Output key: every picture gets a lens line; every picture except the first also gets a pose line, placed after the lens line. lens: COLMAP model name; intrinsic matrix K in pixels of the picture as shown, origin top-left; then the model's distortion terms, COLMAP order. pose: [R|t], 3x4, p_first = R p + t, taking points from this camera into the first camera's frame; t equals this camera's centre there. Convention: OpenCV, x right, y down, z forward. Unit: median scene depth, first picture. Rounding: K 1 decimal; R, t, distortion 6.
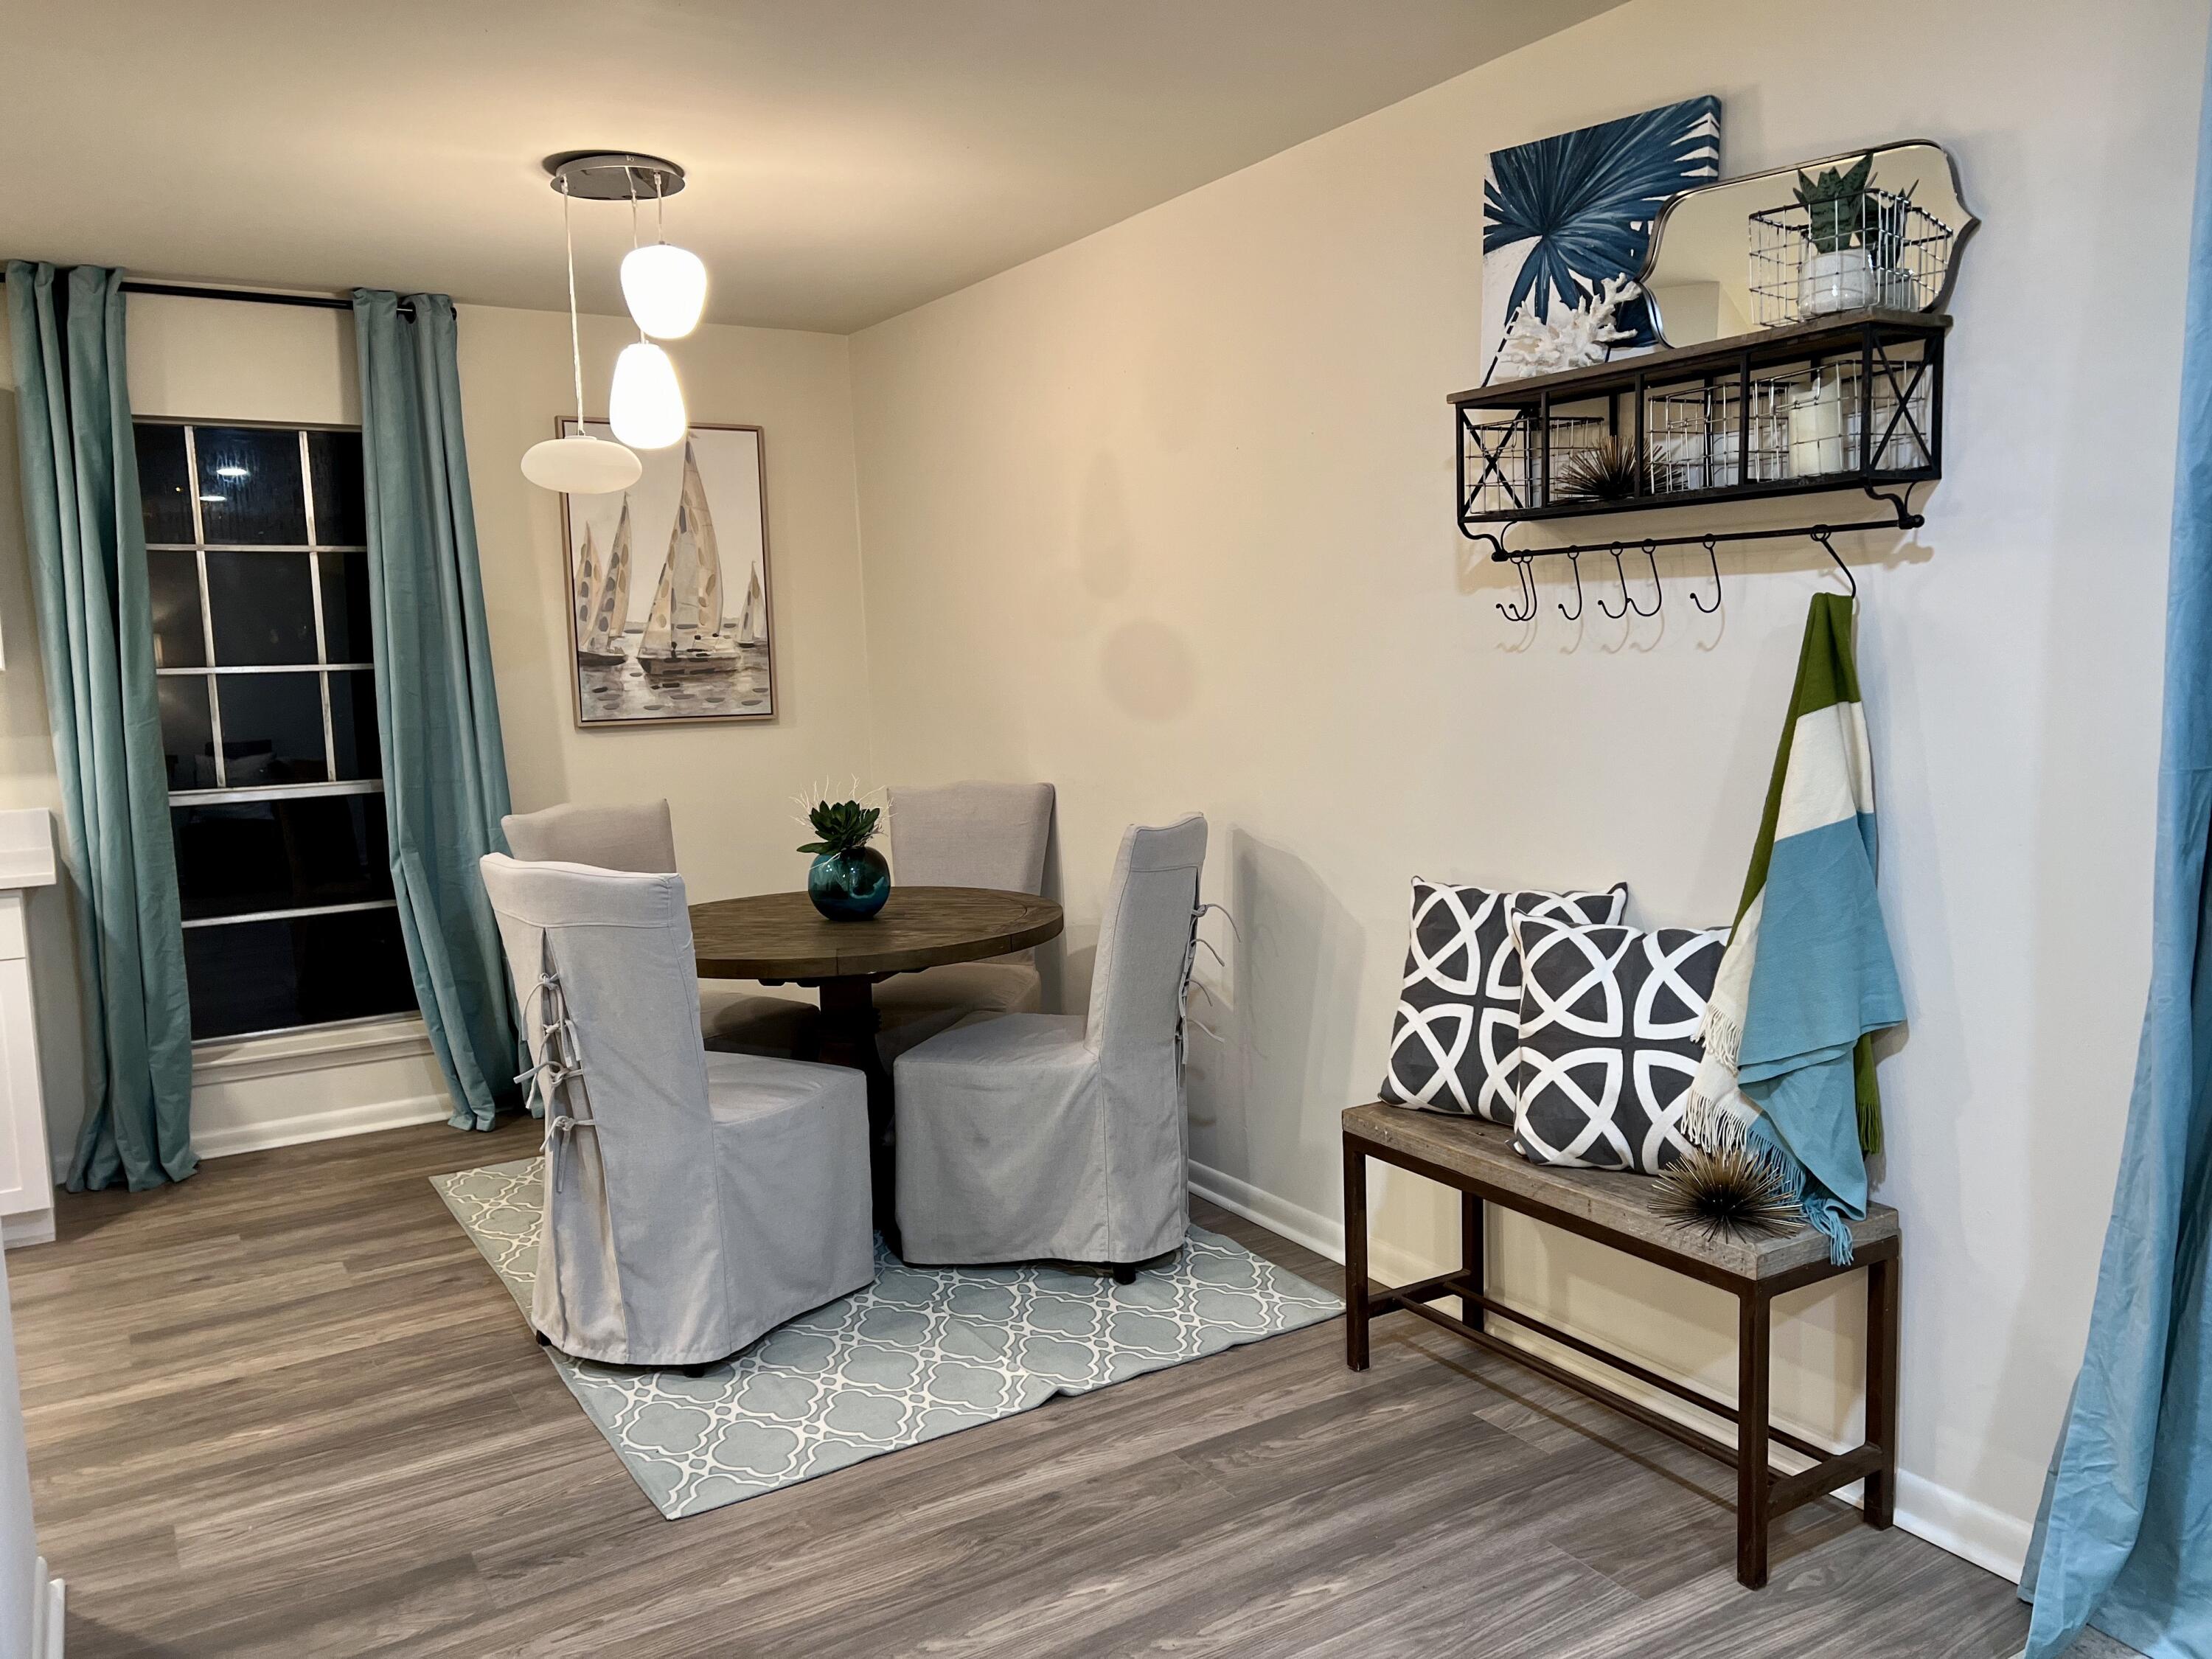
lens RADIAL K [[1658.6, 0, 1107.4], [0, 1658.6, 826.7], [0, 0, 1]] dist [0.013658, 0.005656]
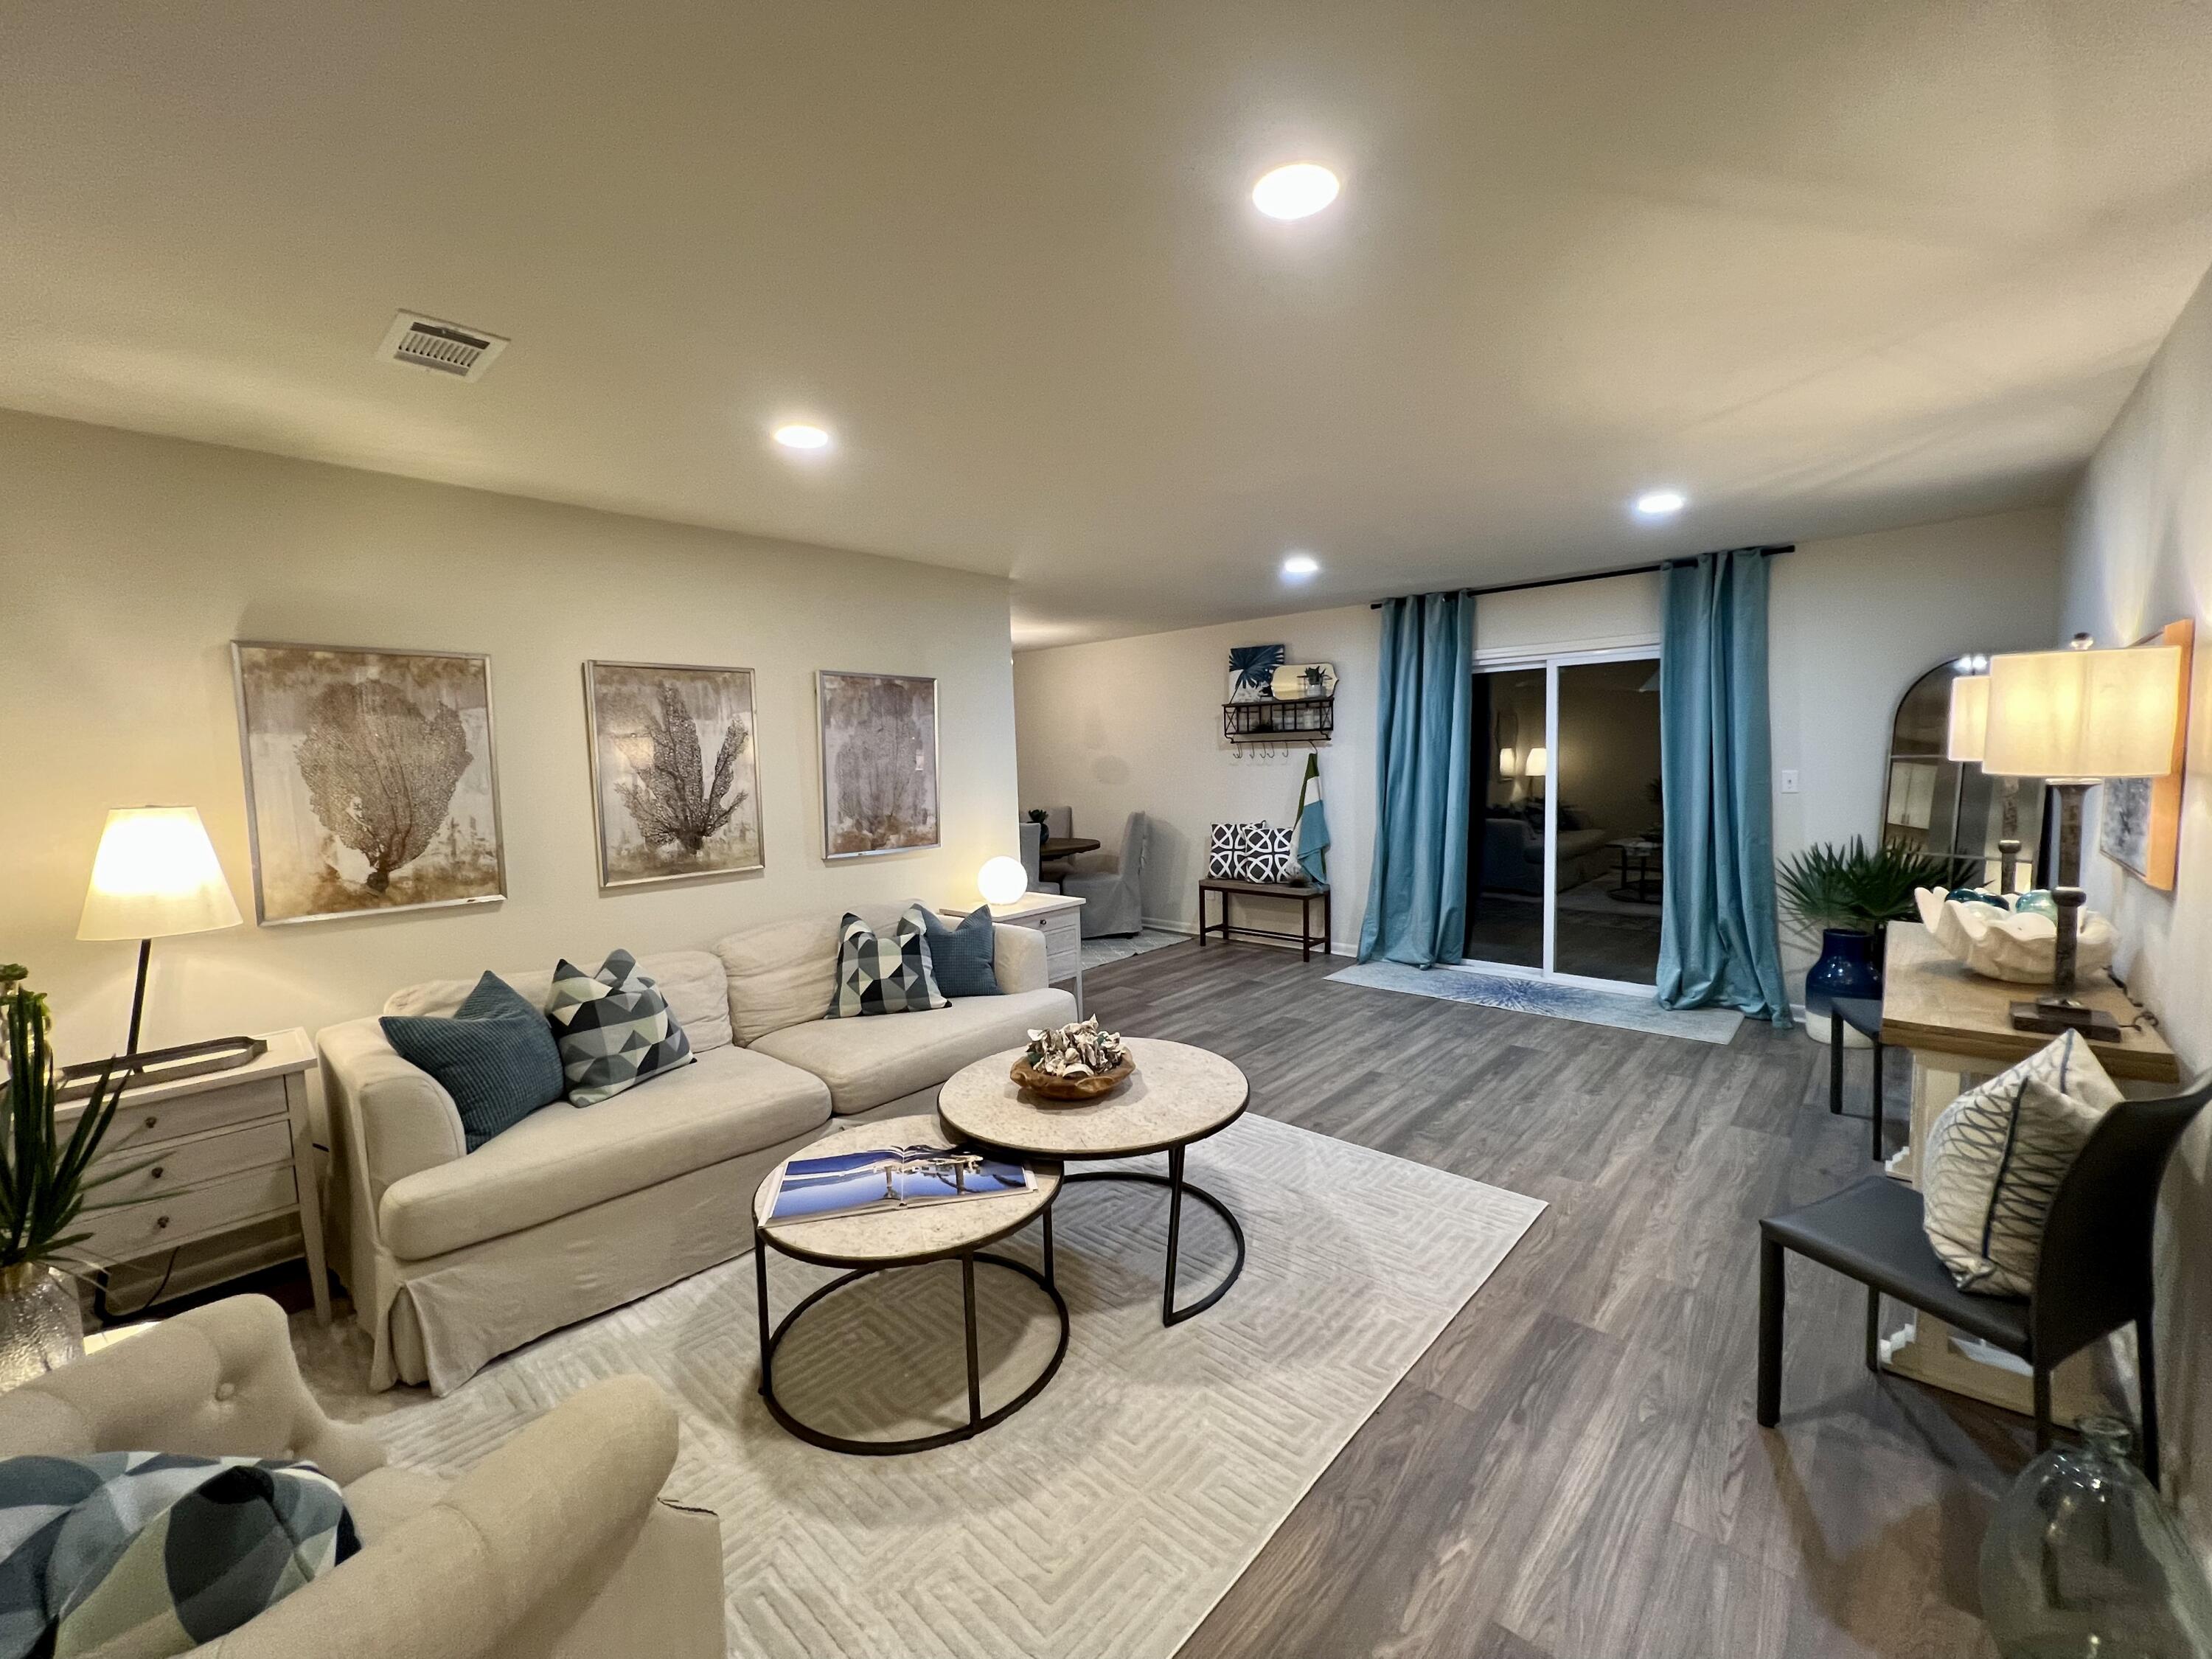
lens RADIAL K [[880.4, 0, 1105.1], [0, 880.4, 828.6], [0, 0, 1]] dist [-0.000488, 0.000008]
pose [[0.958116, -0.012833, 0.286091, -0.772474], [0.026151, 0.998742, -0.042778, 0.149790], [-0.285183, 0.048467, 0.957247, -1.104076]]
